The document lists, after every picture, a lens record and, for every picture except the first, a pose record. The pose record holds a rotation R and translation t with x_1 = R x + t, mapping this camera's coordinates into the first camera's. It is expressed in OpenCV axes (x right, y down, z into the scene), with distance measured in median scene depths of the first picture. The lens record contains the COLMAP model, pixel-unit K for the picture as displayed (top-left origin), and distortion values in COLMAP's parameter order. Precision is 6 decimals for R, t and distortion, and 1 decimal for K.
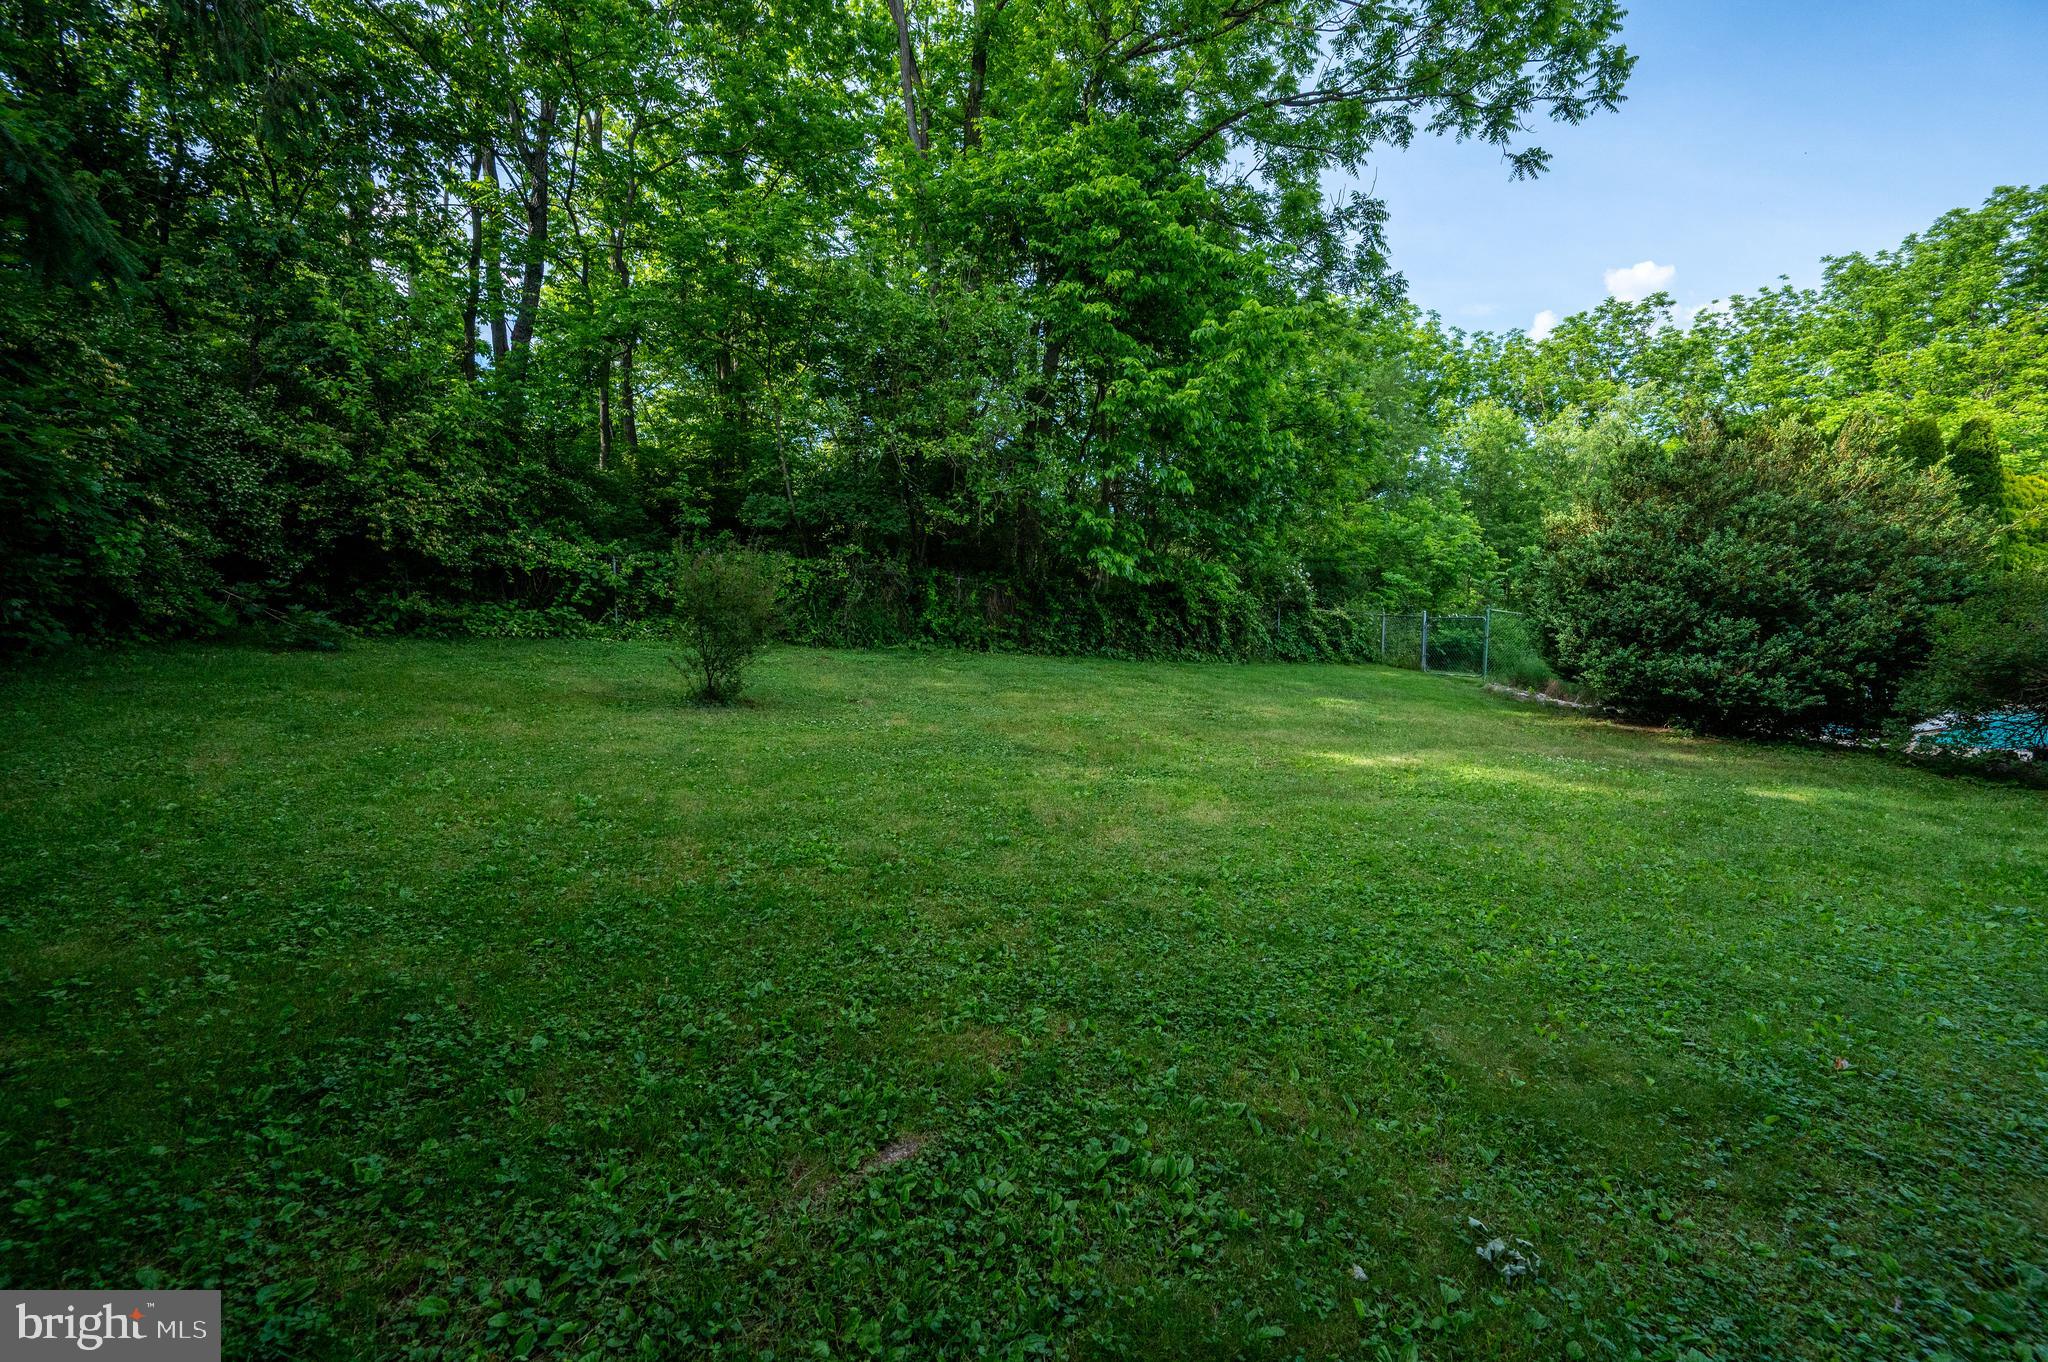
lens RADIAL K [[807.4, 0, 1024.5], [0, 807.4, 679.1], [0, 0, 1]] dist [-0.002203, 0.000889]
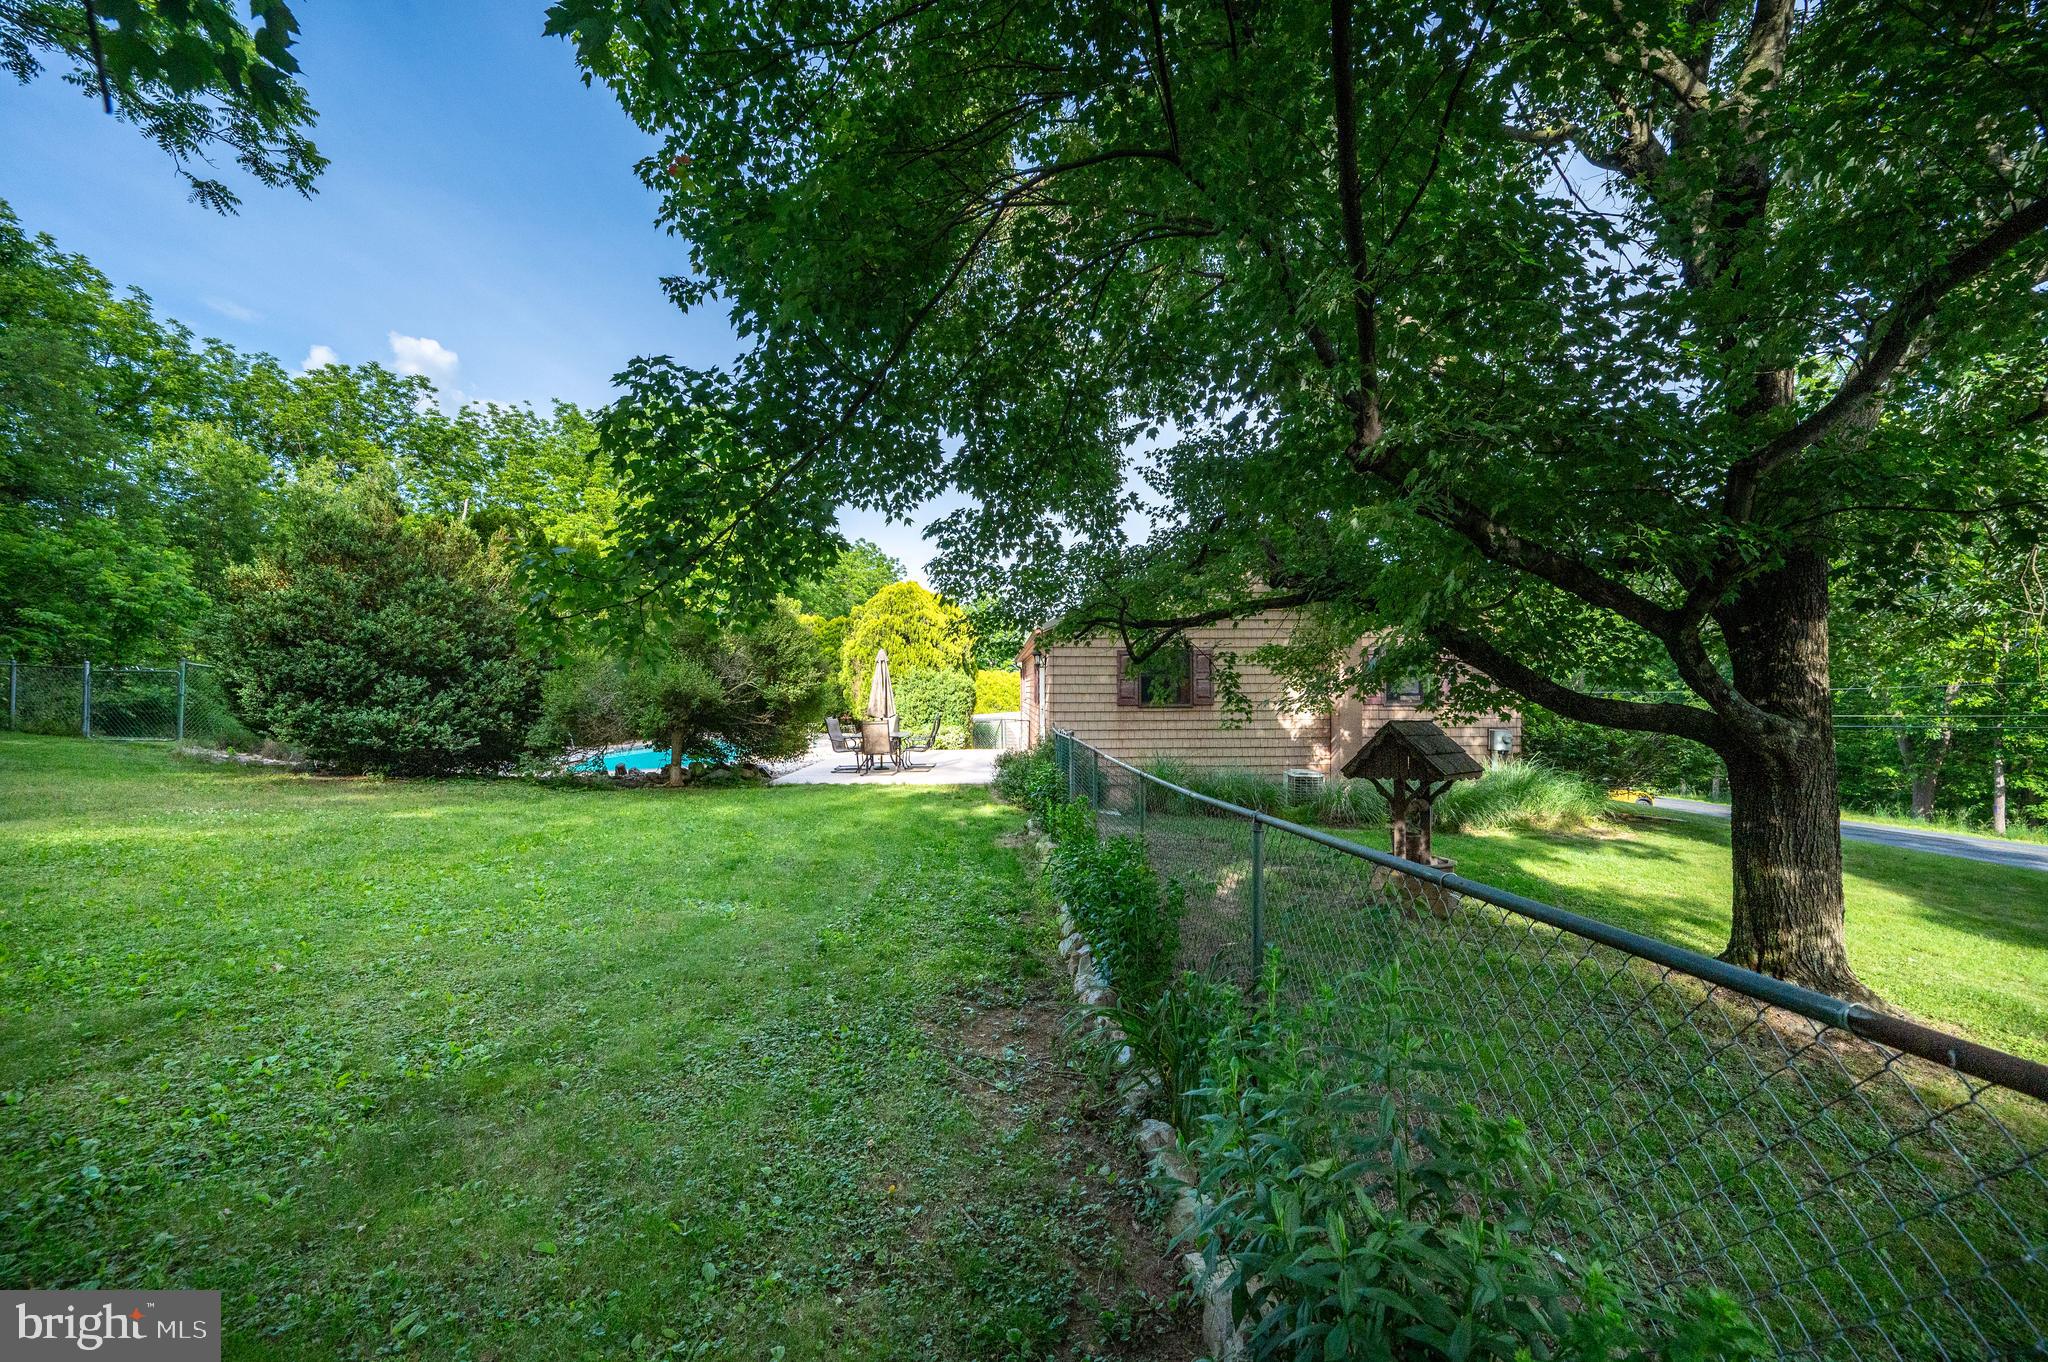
lens RADIAL K [[807.4, 0, 1030.0], [0, 807.4, 687.5], [0, 0, 1]] dist [-0.002203, 0.000889]
pose [[0.283842, 0.015755, 0.958742, -0.003801], [0.049526, 0.998290, -0.031067, 0.018512], [-0.957591, 0.056301, 0.282576, -0.173090]]
